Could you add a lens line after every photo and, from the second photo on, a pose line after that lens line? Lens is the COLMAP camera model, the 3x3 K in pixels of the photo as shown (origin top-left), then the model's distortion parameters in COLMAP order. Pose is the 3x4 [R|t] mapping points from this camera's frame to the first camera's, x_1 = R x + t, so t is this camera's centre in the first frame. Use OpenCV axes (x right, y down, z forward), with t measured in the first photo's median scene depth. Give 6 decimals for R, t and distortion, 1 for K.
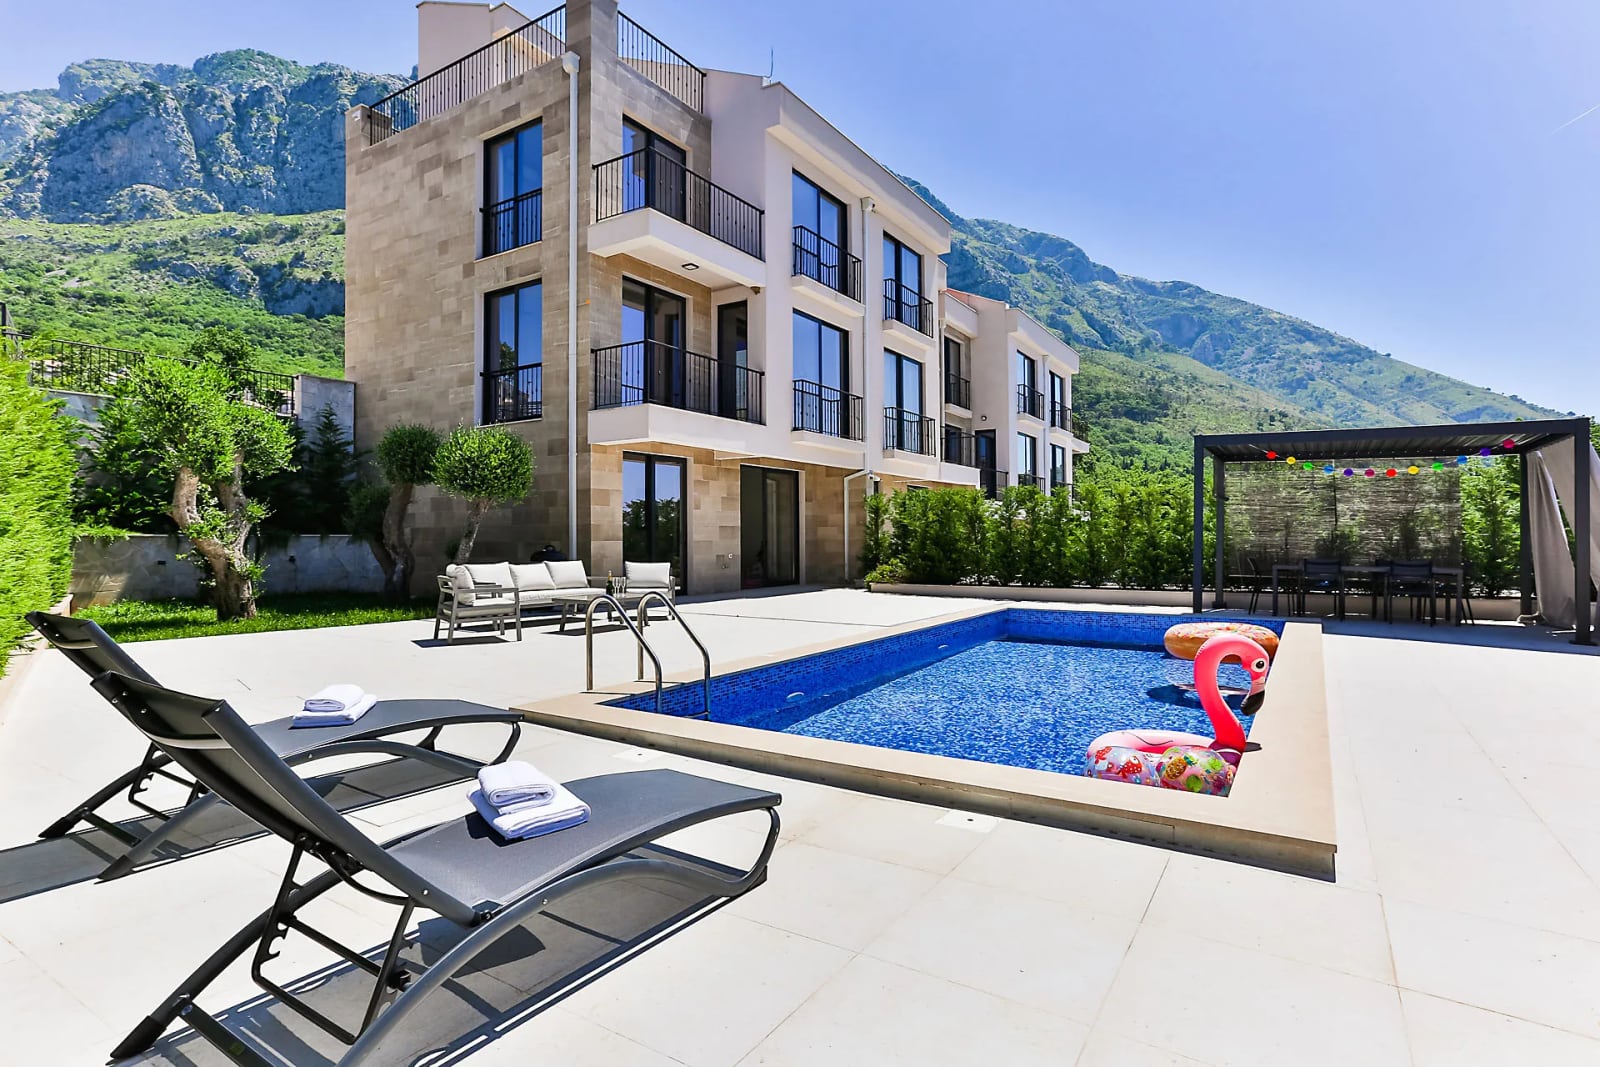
lens RADIAL K [[808.3, 0, 800.0], [0, 808.3, 533.5], [0, 0, 1]] dist [-0.001836, -0.000123]
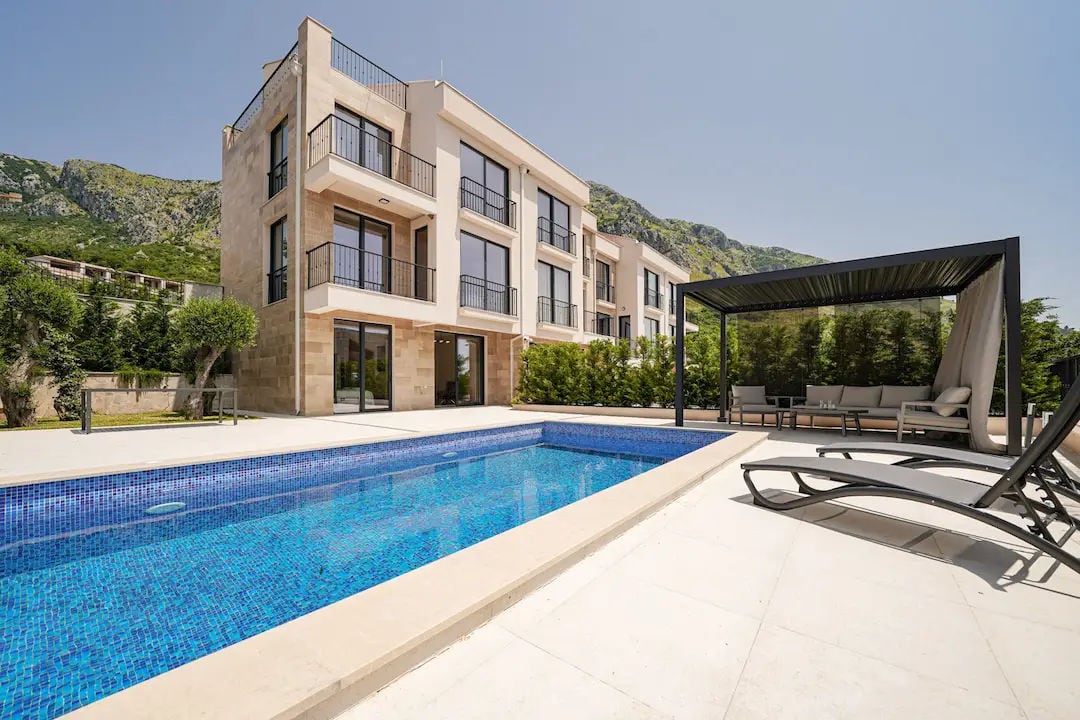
lens RADIAL K [[408.6, 0, 535.0], [0, 408.6, 381.8], [0, 0, 1]] dist [-0.000840, -0.000027]
pose [[0.995160, -0.000250, -0.098269, 0.208881], [0.000090, 0.999999, -0.001634, 0.019168], [0.098269, 0.001617, 0.995159, 0.216963]]
